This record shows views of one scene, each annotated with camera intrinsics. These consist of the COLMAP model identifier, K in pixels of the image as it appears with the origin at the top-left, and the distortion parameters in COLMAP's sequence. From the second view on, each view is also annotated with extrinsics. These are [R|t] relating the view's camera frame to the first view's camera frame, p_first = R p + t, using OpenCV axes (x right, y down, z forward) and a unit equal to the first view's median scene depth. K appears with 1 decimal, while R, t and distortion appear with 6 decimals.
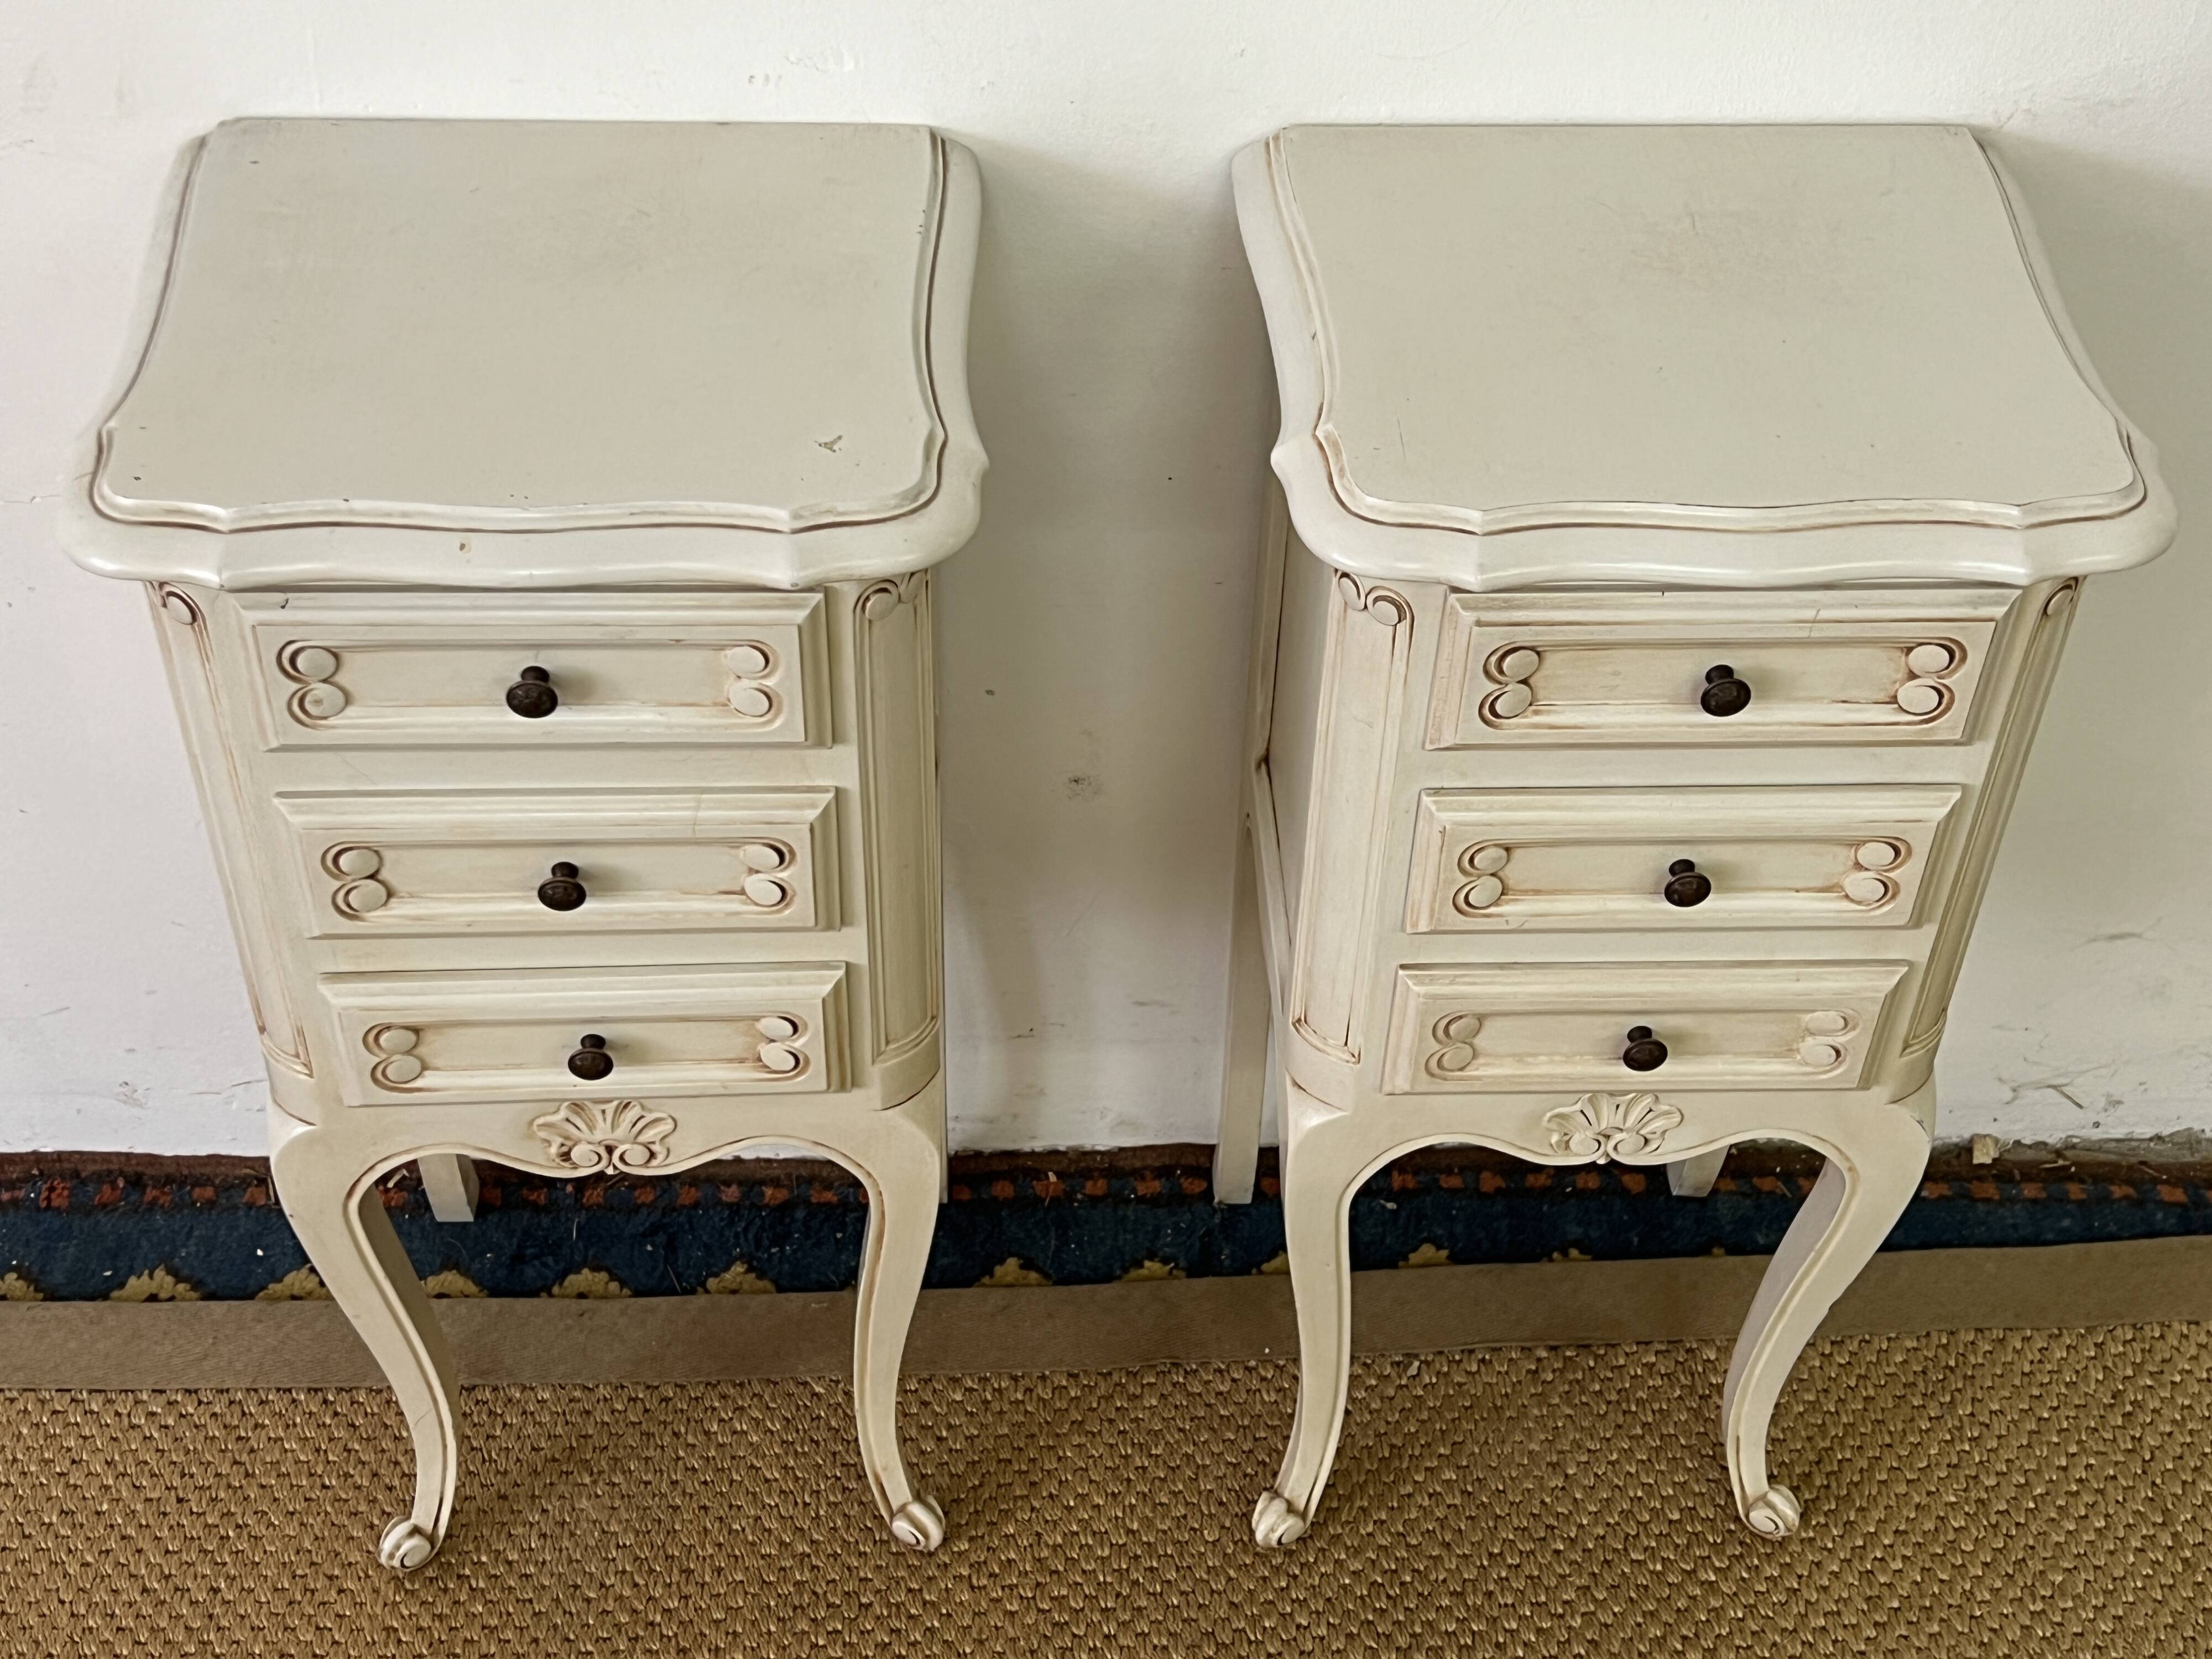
lens RADIAL K [[2821.9, 0, 1134.4], [0, 2821.9, 838.4], [0, 0, 1]] dist [0.077198, 0.000000]
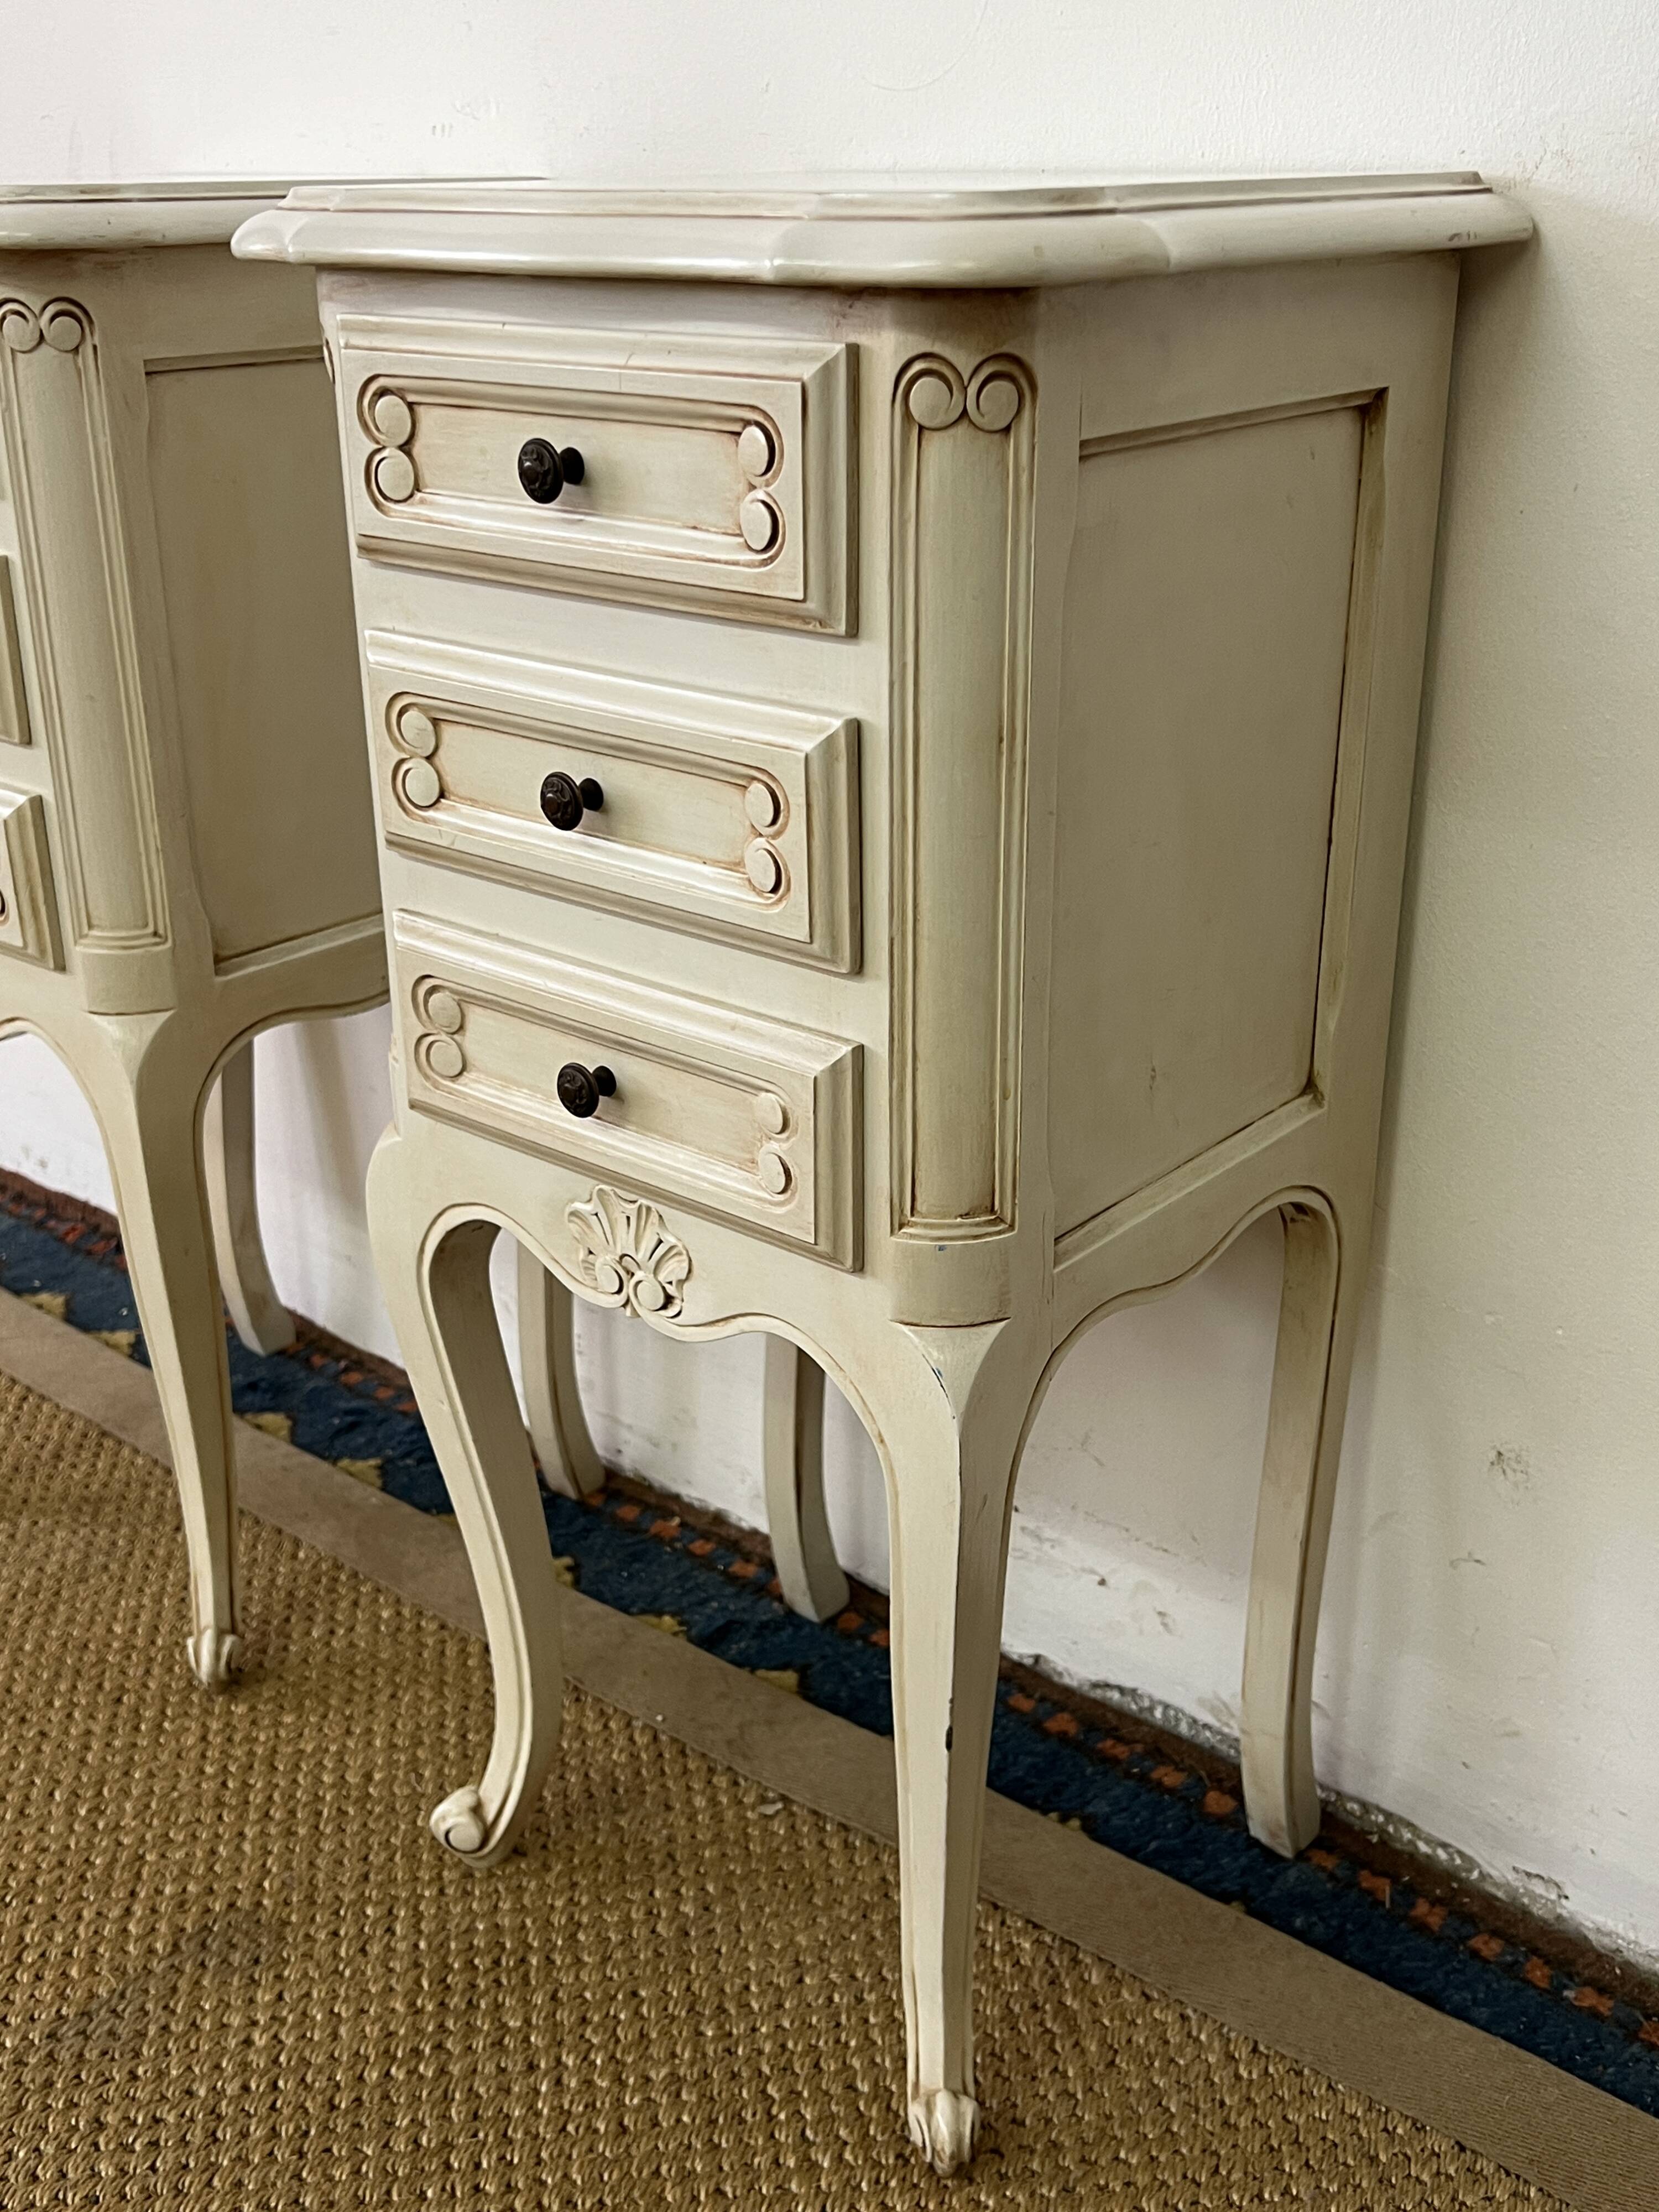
lens RADIAL K [[2309.2, 0, 831.0], [0, 2309.2, 1122.5], [0, 0, 1]] dist [0.038548, 0.000000]
pose [[0.735444, 0.231799, -0.636703, 0.524611], [-0.439124, 0.878679, -0.187331, 0.142013], [0.516035, 0.417363, 0.748008, 0.462743]]
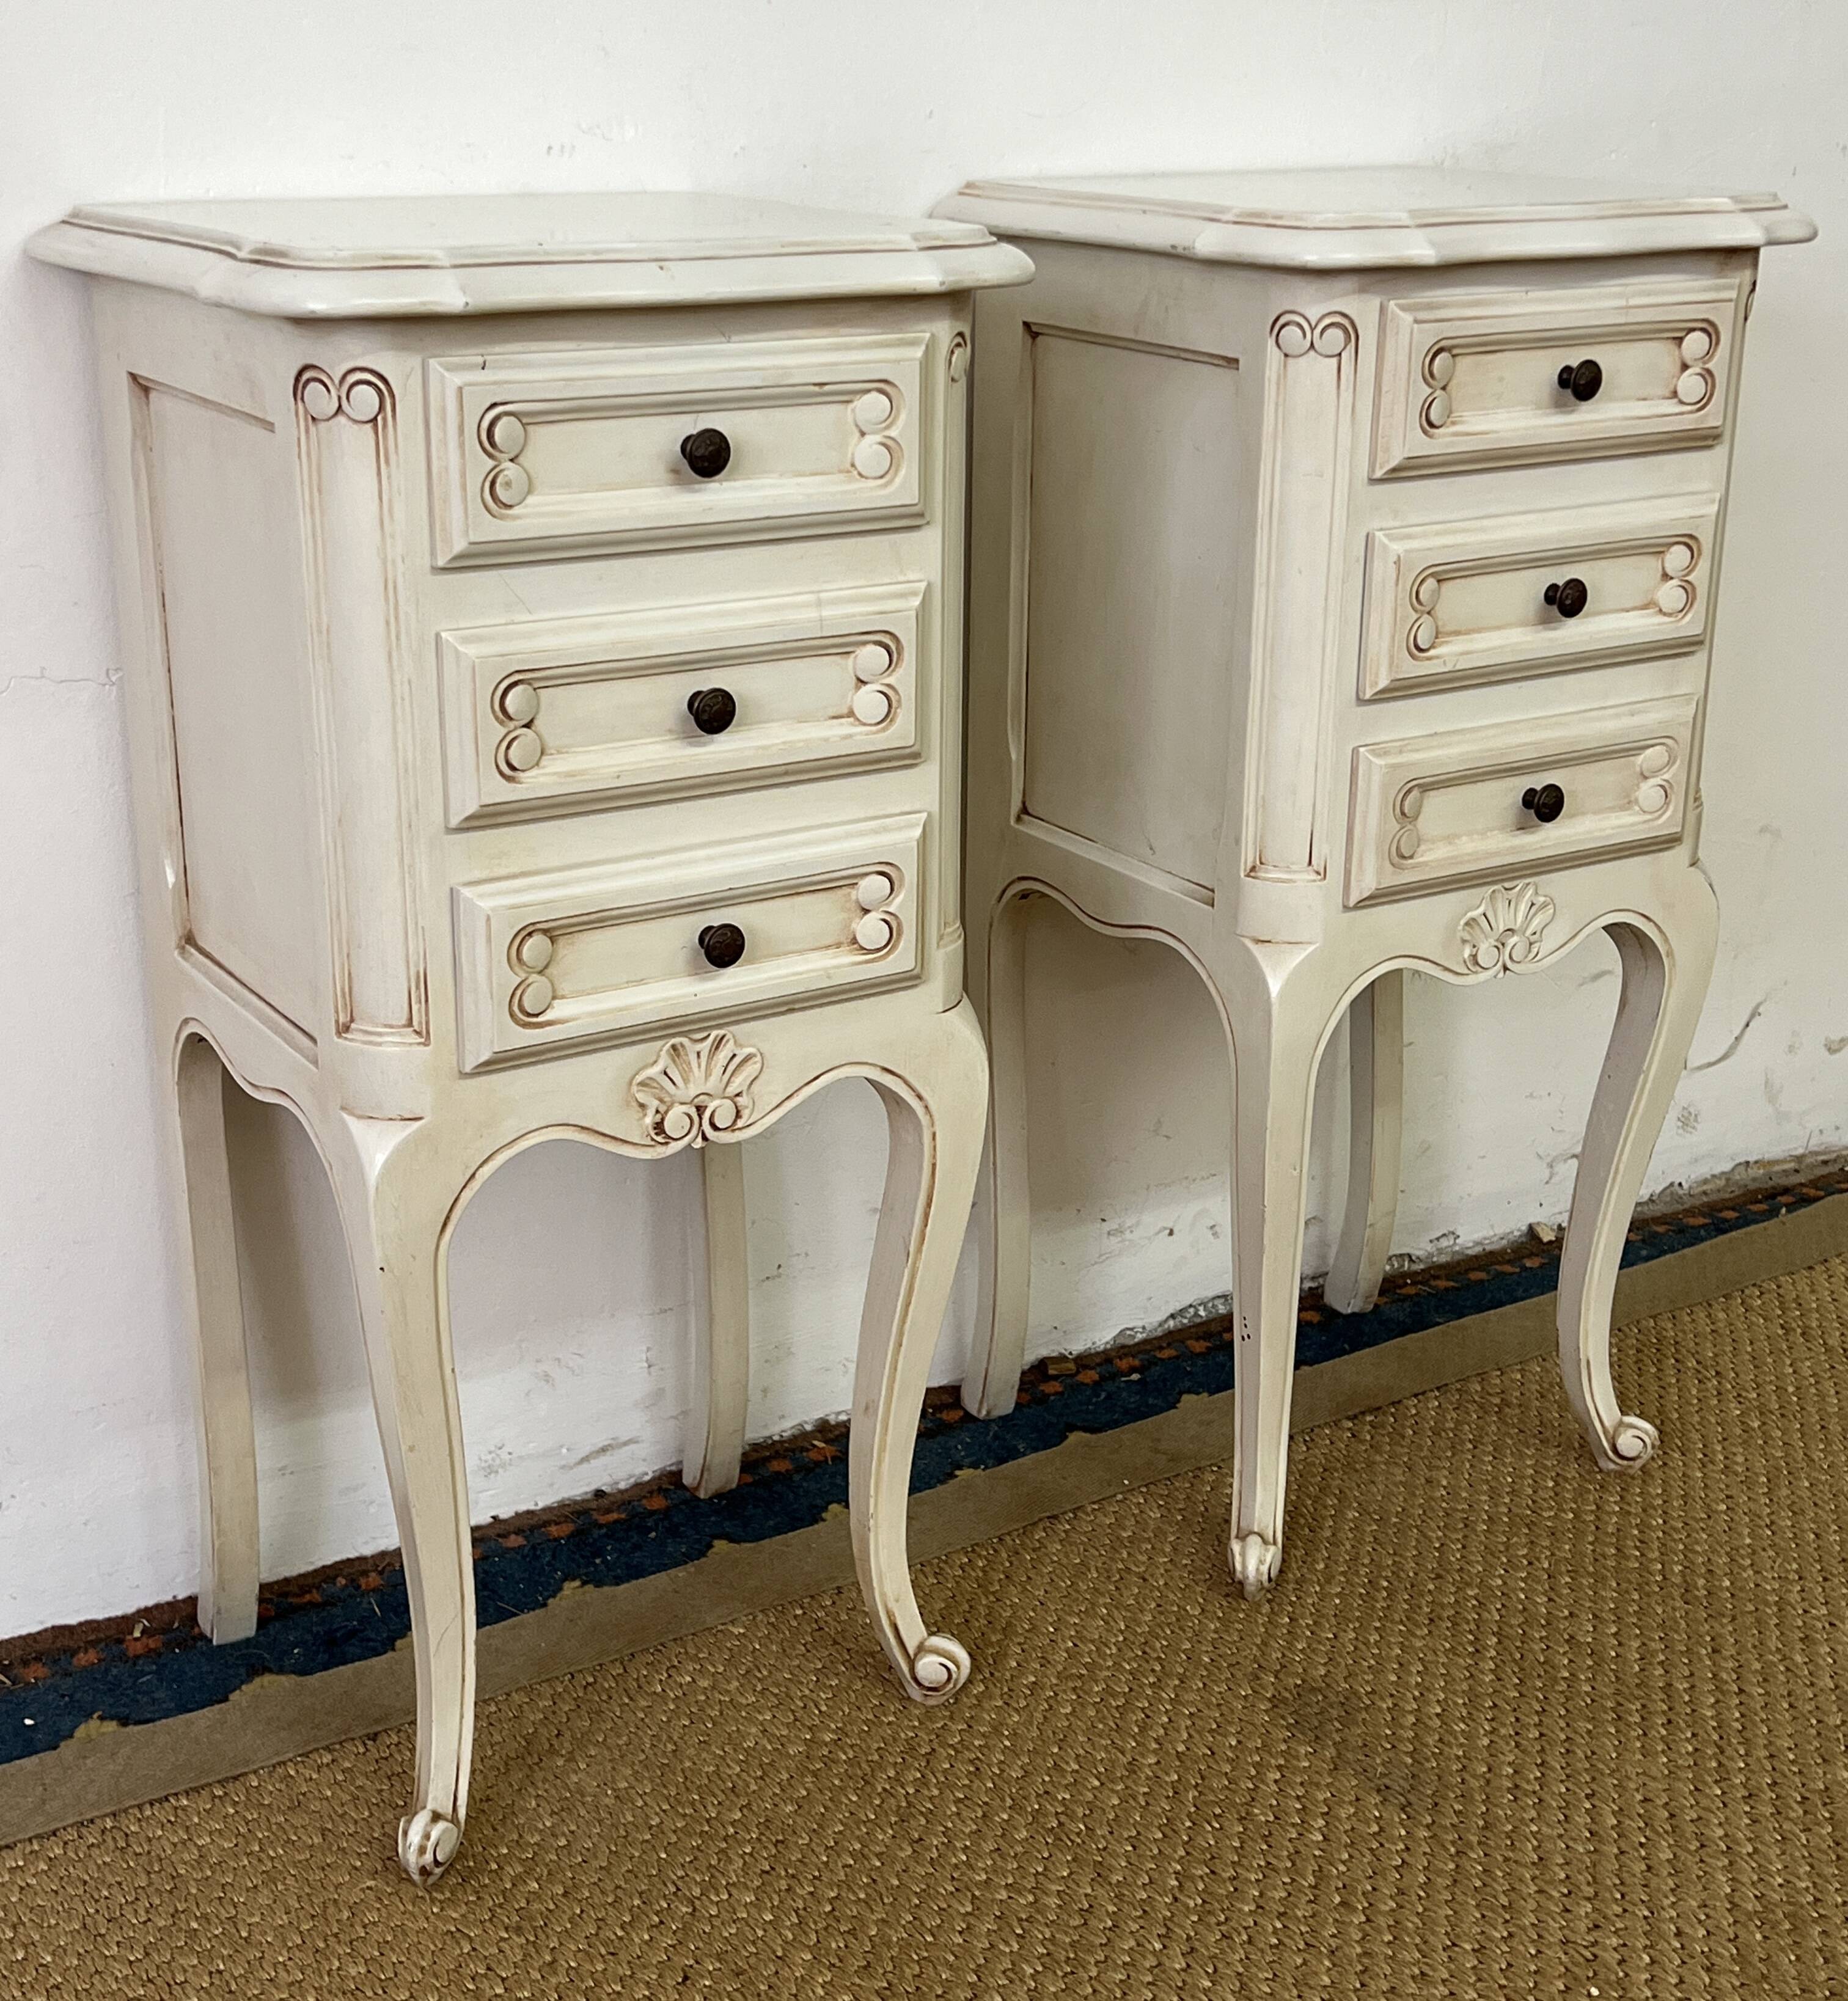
lens RADIAL K [[2818.4, 0, 893.0], [0, 2818.4, 981.8], [0, 0, 1]] dist [0.070125, 0.000000]
pose [[0.877620, -0.178131, 0.445032, -0.459998], [0.340529, 0.885088, -0.317267, 0.334000], [-0.337377, 0.429986, 0.837430, 0.145673]]
